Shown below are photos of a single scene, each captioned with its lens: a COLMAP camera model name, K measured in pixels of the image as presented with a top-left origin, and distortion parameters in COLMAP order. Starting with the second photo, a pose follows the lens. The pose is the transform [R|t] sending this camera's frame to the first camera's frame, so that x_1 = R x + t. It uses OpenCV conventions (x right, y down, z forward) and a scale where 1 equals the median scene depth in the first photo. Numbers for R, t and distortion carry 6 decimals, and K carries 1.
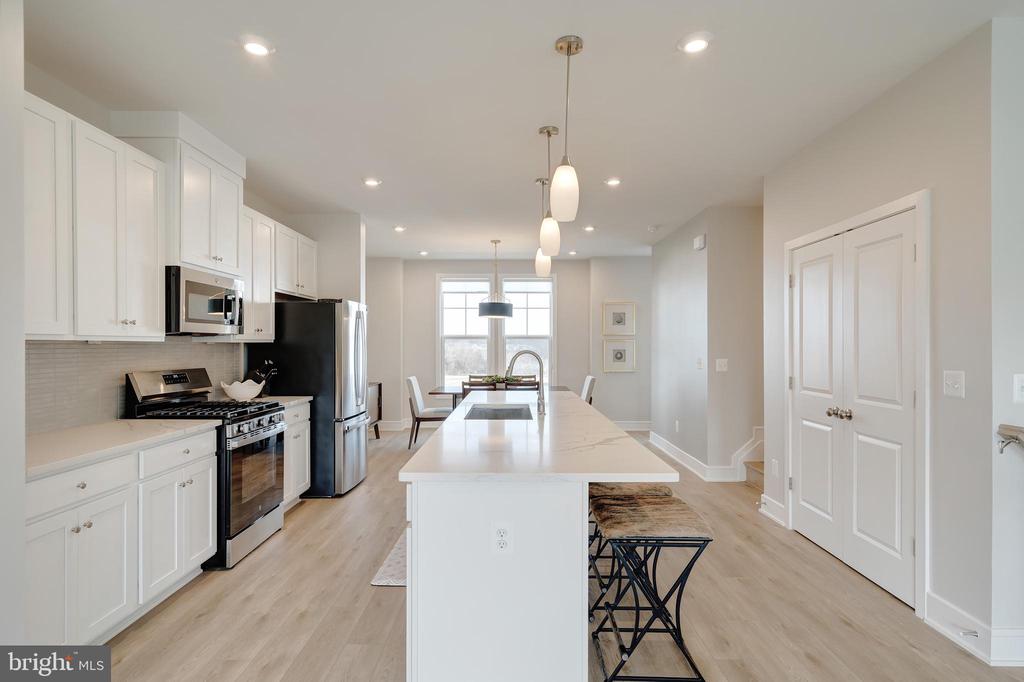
lens RADIAL K [[524.7, 0, 512.0], [0, 524.7, 346.6], [0, 0, 1]] dist [0.005938, 0.000458]
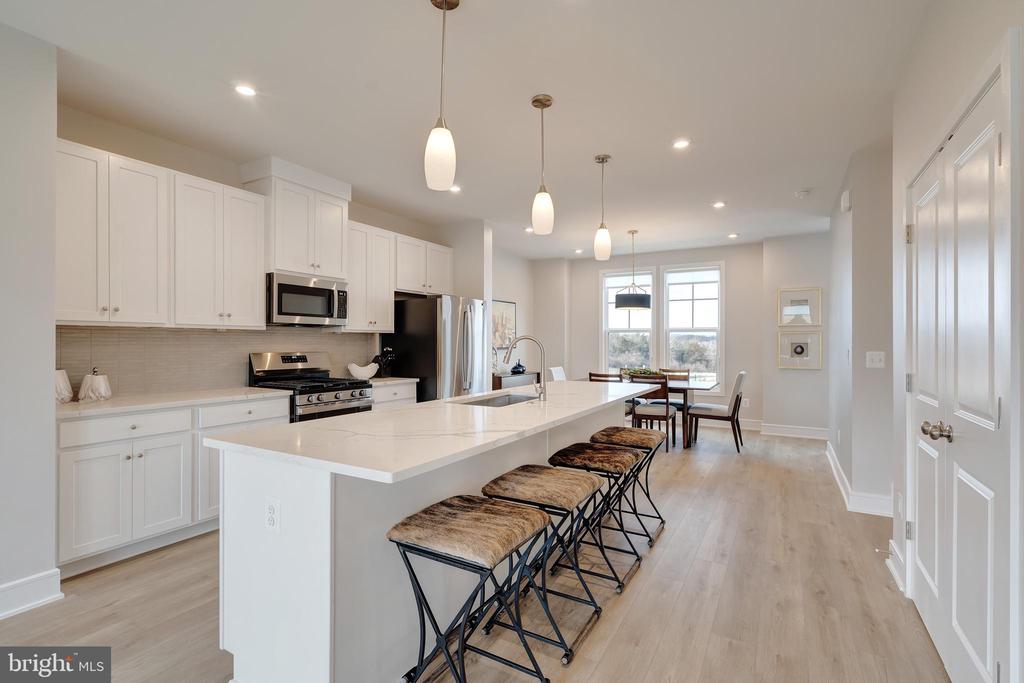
lens RADIAL K [[472.1, 0, 514.9], [0, 472.1, 344.3], [0, 0, 1]] dist [0.004071, 0.000139]
pose [[0.871615, 0.002494, -0.490186, 0.386885], [-0.002888, 0.999996, -0.000049, 0.020421], [0.490183, 0.001458, 0.871618, 0.215062]]
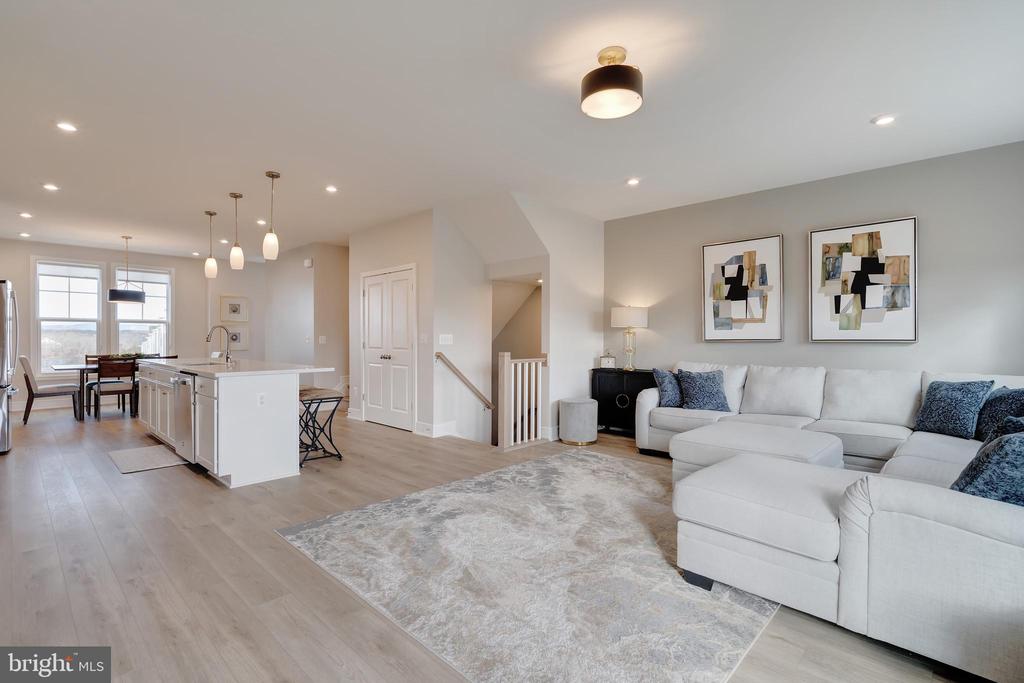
lens RADIAL K [[472.1, 0, 496.6], [0, 472.1, 337.4], [0, 0, 1]] dist [0.004071, 0.000139]
pose [[0.700663, -0.000228, 0.713493, -0.376278], [0.001683, 0.999998, -0.001334, 0.042703], [-0.713491, 0.002136, 0.700661, -0.582578]]
